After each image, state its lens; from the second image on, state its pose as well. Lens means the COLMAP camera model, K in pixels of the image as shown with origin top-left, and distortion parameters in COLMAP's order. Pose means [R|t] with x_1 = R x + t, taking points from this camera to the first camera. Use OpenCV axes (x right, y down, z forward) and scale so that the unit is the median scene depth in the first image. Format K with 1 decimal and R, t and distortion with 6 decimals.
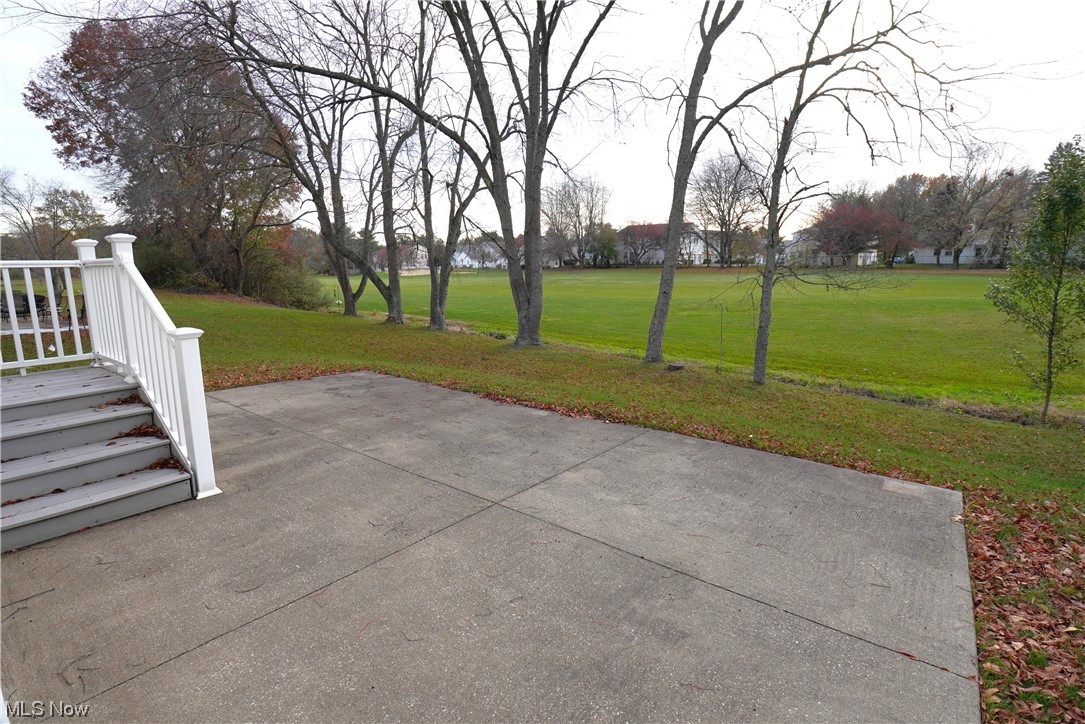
lens RADIAL K [[525.2, 0, 549.2], [0, 525.2, 358.8], [0, 0, 1]] dist [-0.043484, 0.008694]
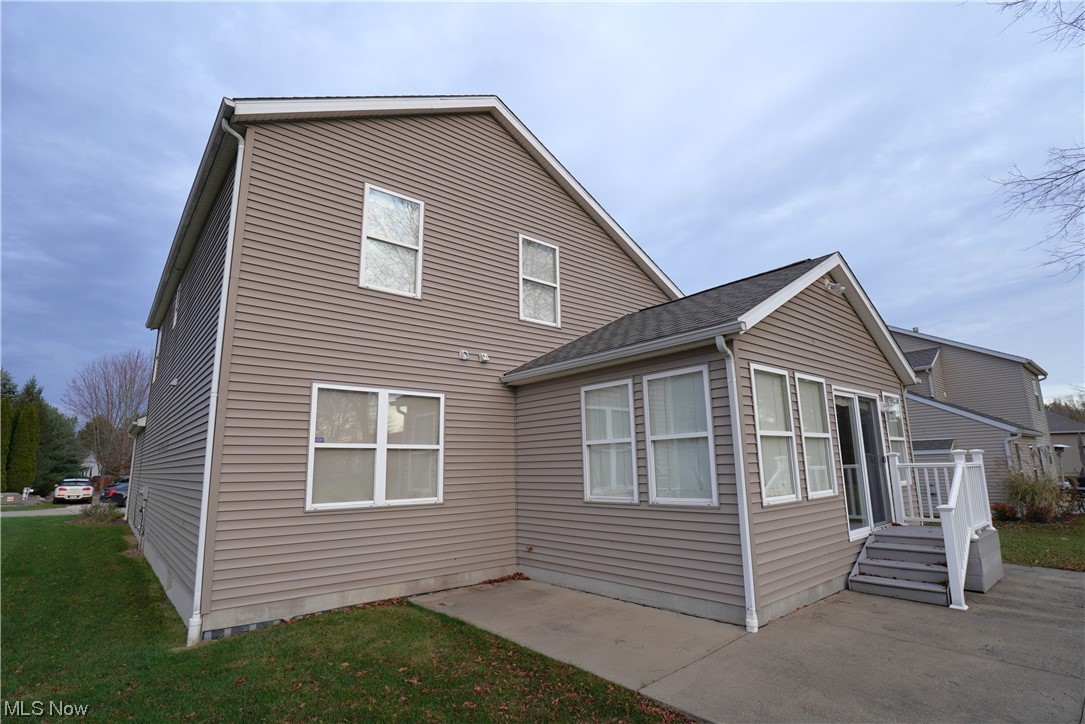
lens RADIAL K [[525.2, 0, 547.1], [0, 525.2, 365.6], [0, 0, 1]] dist [-0.043484, 0.008694]
pose [[-0.206967, -0.173833, -0.962781, 1.150043], [-0.157302, 0.977198, -0.142622, -0.050358], [0.965619, 0.121929, -0.229592, 0.007019]]
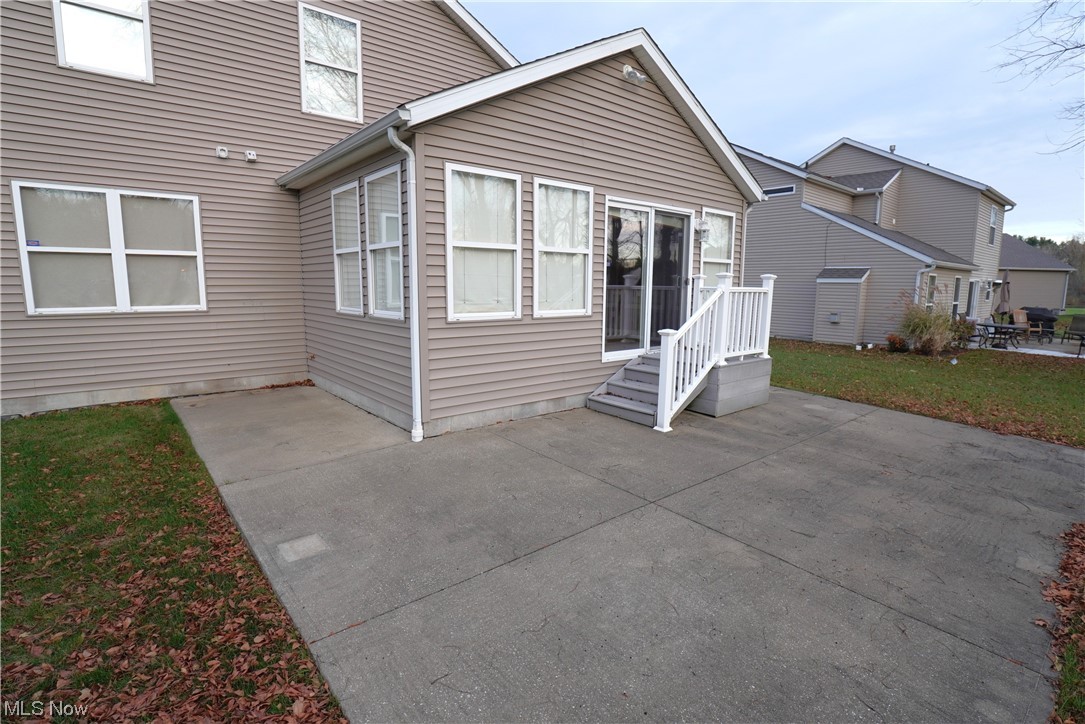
lens RADIAL K [[525.2, 0, 541.6], [0, 525.2, 361.5], [0, 0, 1]] dist [-0.043484, 0.008694]
pose [[-0.216975, 0.148137, -0.964872, 0.878952], [-0.185737, 0.964097, 0.189786, -0.171115], [0.958344, 0.220391, -0.181670, 0.778893]]
